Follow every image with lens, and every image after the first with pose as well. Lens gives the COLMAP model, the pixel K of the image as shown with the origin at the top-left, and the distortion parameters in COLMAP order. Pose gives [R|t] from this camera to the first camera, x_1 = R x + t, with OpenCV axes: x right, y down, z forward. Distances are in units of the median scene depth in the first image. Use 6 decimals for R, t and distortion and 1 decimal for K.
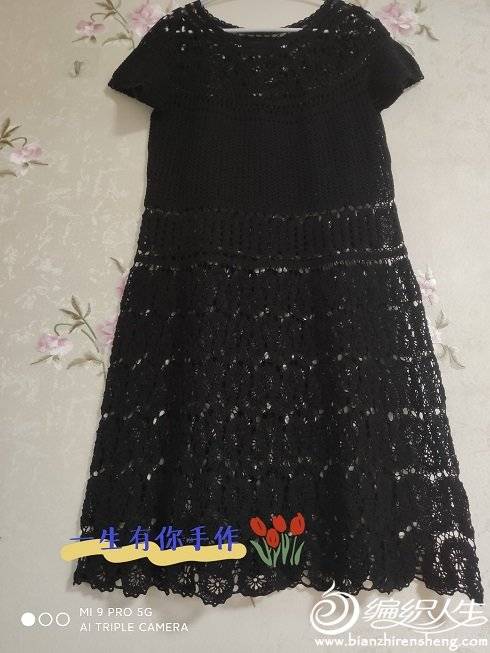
lens RADIAL K [[487.1, 0, 241.2], [0, 487.1, 319.9], [0, 0, 1]] dist [-0.006579, 0.000691]
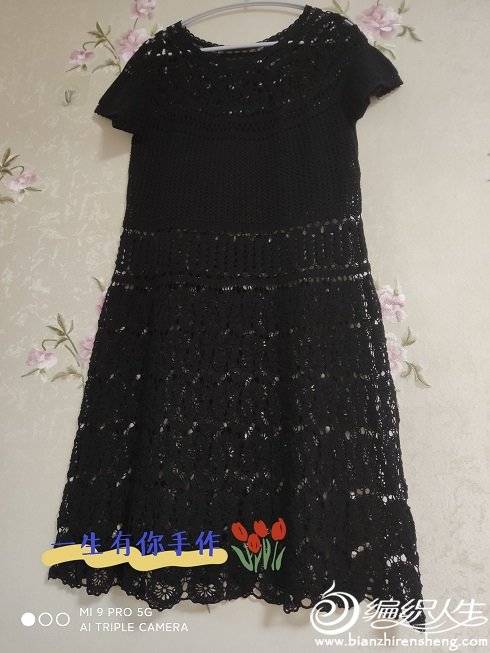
lens RADIAL K [[487.1, 0, 241.2], [0, 487.1, 319.9], [0, 0, 1]] dist [-0.006579, 0.000691]
pose [[0.989223, -0.003994, -0.146365, 0.210309], [0.007417, 0.999711, 0.022847, -0.055884], [0.146232, -0.023686, 0.988967, -0.012466]]
